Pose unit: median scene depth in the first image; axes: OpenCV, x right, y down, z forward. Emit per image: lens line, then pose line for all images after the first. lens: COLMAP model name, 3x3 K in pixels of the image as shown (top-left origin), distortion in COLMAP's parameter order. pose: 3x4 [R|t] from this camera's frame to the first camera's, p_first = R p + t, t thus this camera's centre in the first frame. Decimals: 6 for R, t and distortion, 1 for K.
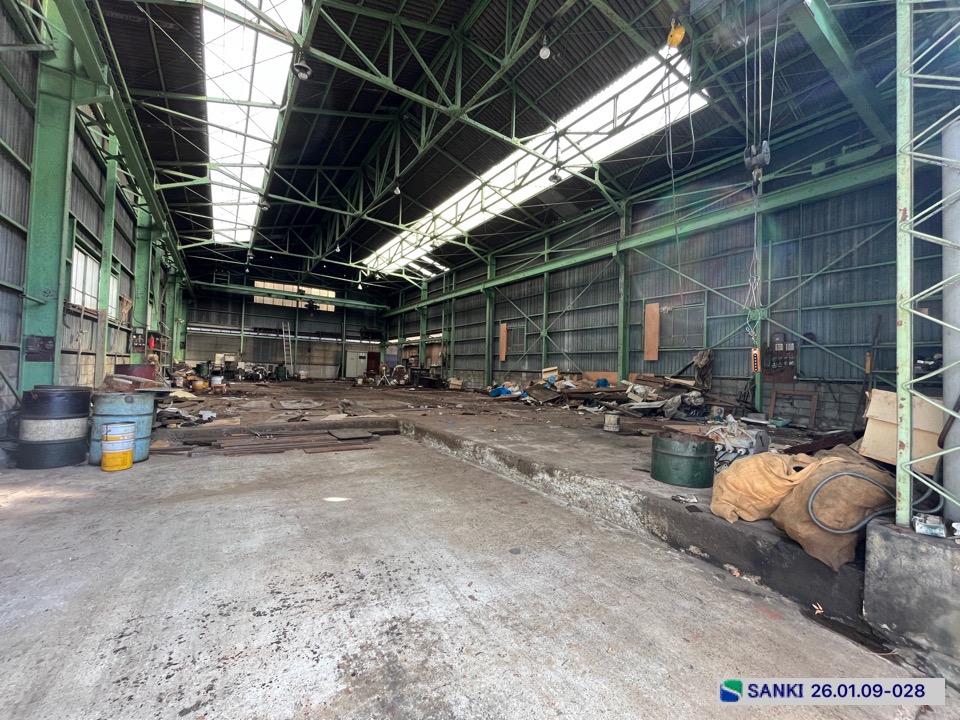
lens RADIAL K [[385.5, 0, 479.9], [0, 385.5, 361.3], [0, 0, 1]] dist [-0.002792, -0.000160]
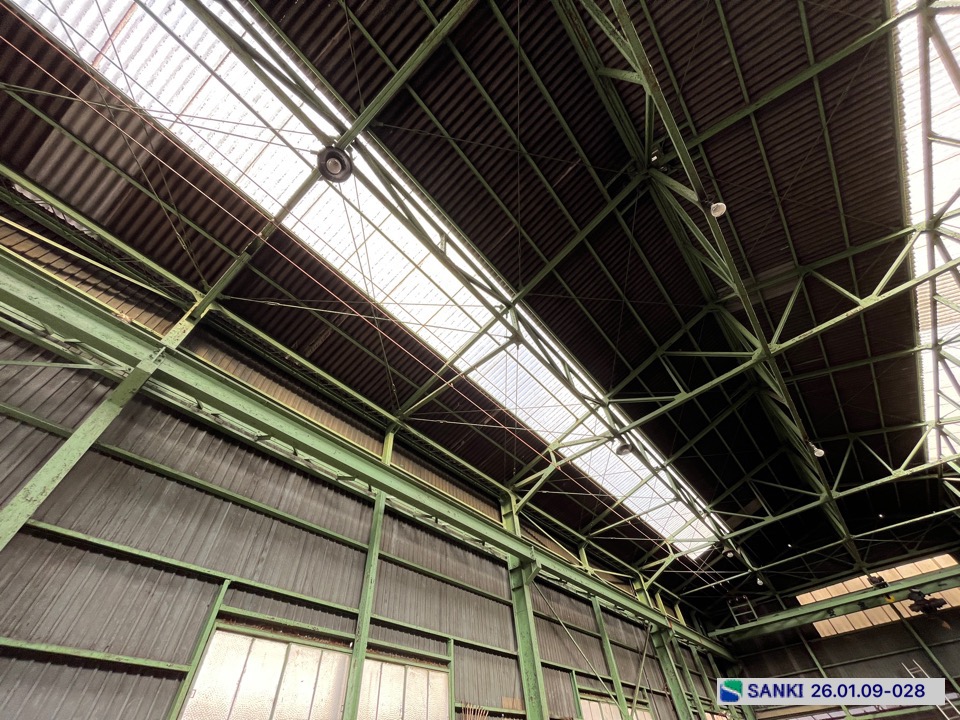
lens RADIAL K [[385.5, 0, 479.4], [0, 385.5, 361.2], [0, 0, 1]] dist [-0.002792, -0.000160]
pose [[0.272808, -0.768789, -0.578393, -0.096747], [0.102054, 0.620930, -0.777194, -0.019881], [0.956640, 0.152997, 0.247853, 0.381770]]
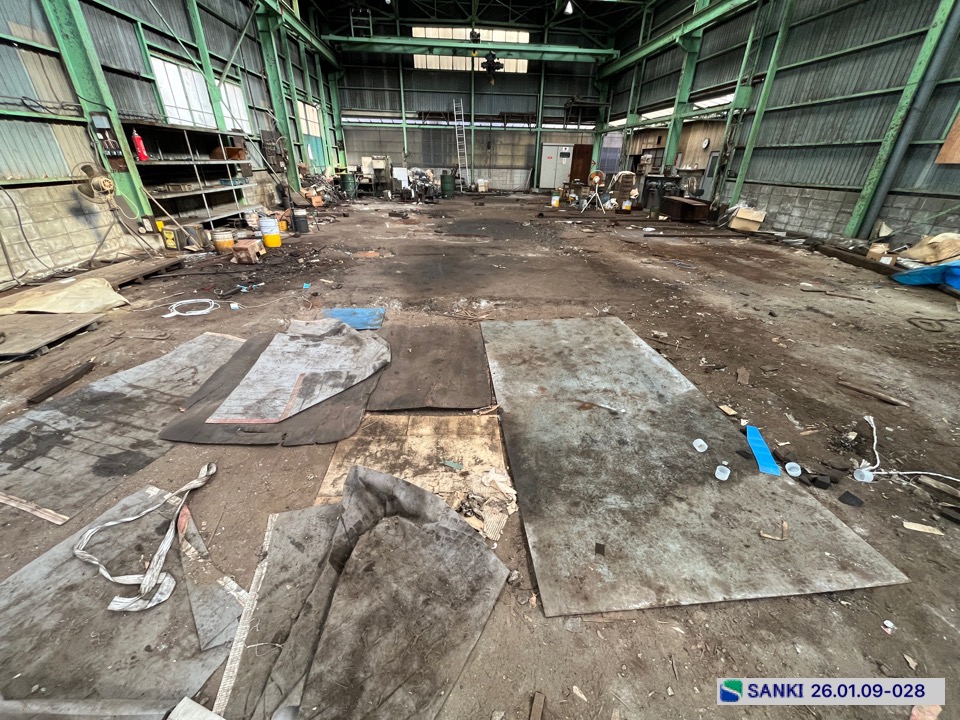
lens RADIAL K [[385.5, 0, 479.4], [0, 385.5, 361.6], [0, 0, 1]] dist [-0.002792, -0.000160]
pose [[0.874412, 0.207235, -0.438700, -0.102928], [0.025780, 0.883070, 0.468532, -0.013950], [0.484499, -0.421000, 0.766825, 0.397191]]
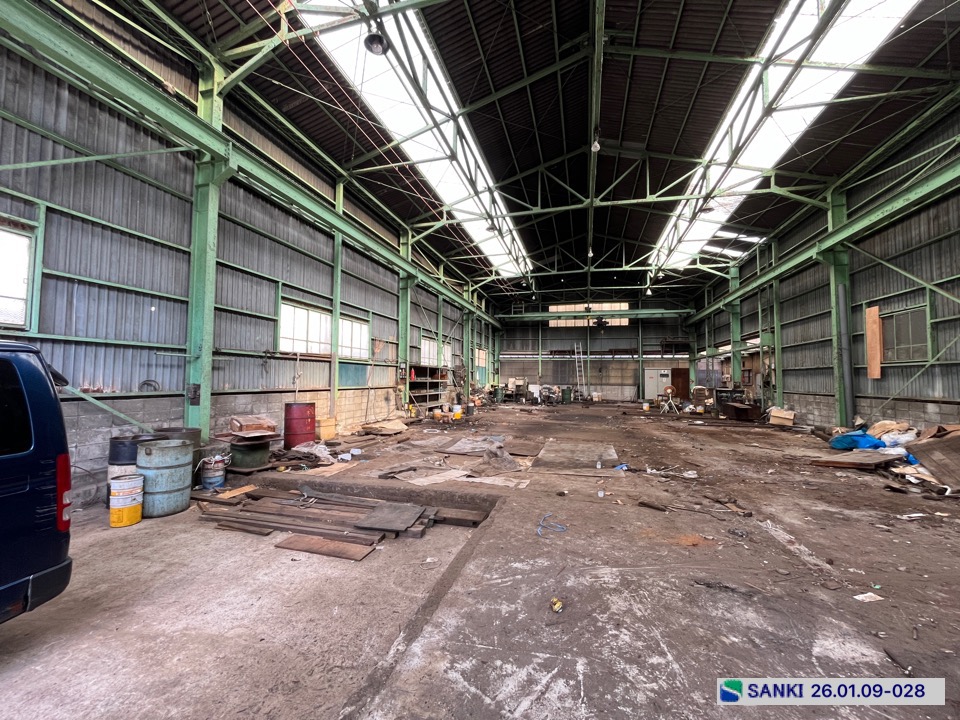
lens RADIAL K [[385.5, 0, 479.6], [0, 385.5, 361.6], [0, 0, 1]] dist [-0.002792, -0.000160]
pose [[0.654988, -0.060938, -0.753178, 0.086552], [0.031088, 0.998072, -0.053717, -0.010926], [0.754999, 0.011770, 0.655620, 0.218813]]
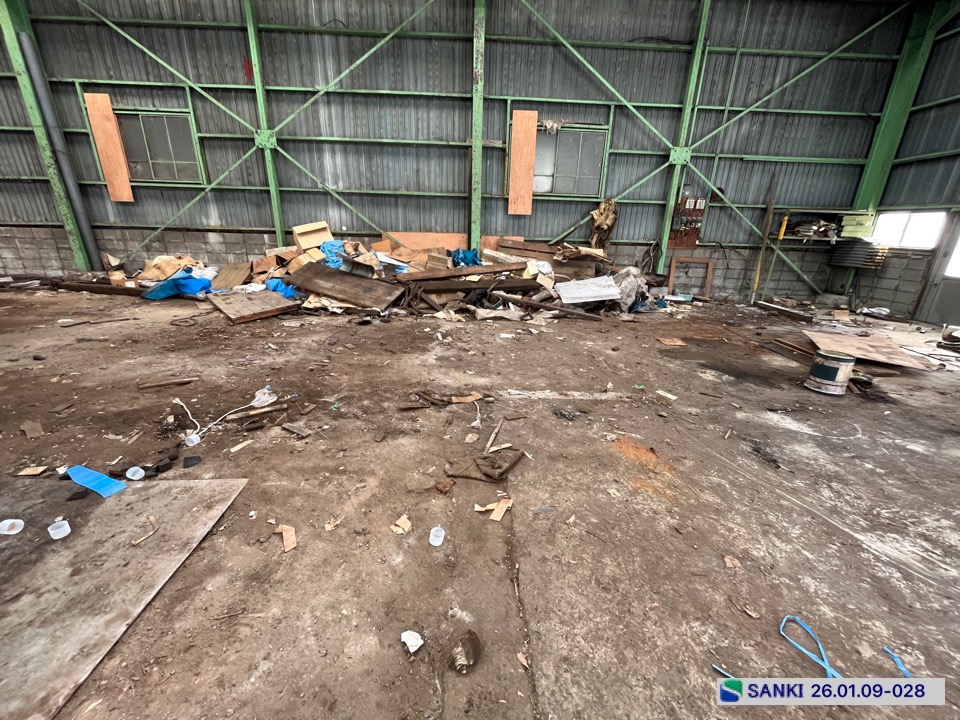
lens RADIAL K [[385.5, 0, 478.9], [0, 385.5, 361.3], [0, 0, 1]] dist [-0.002792, -0.000160]
pose [[0.541141, -0.296419, 0.786957, -0.091192], [-0.032775, 0.927671, 0.371958, -0.006880], [-0.840293, -0.227074, 0.492286, 0.385110]]
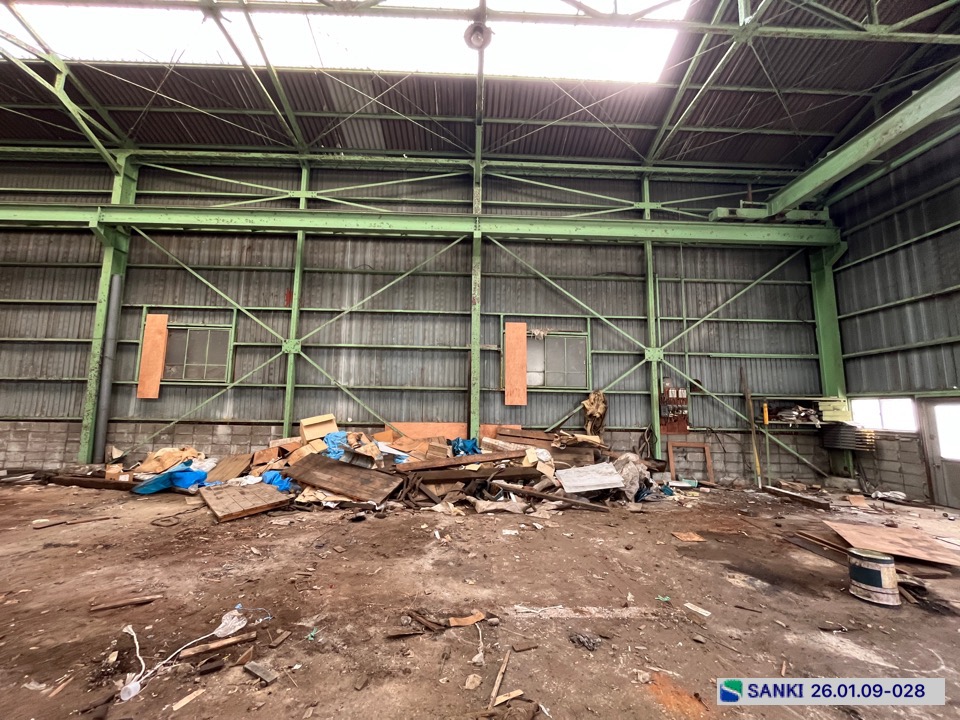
lens RADIAL K [[385.5, 0, 478.8], [0, 385.5, 361.1], [0, 0, 1]] dist [-0.002792, -0.000160]
pose [[0.537858, 0.078421, 0.839380, -0.092921], [-0.020057, 0.996573, -0.080255, -0.013410], [-0.842797, 0.026331, 0.537587, 0.384699]]
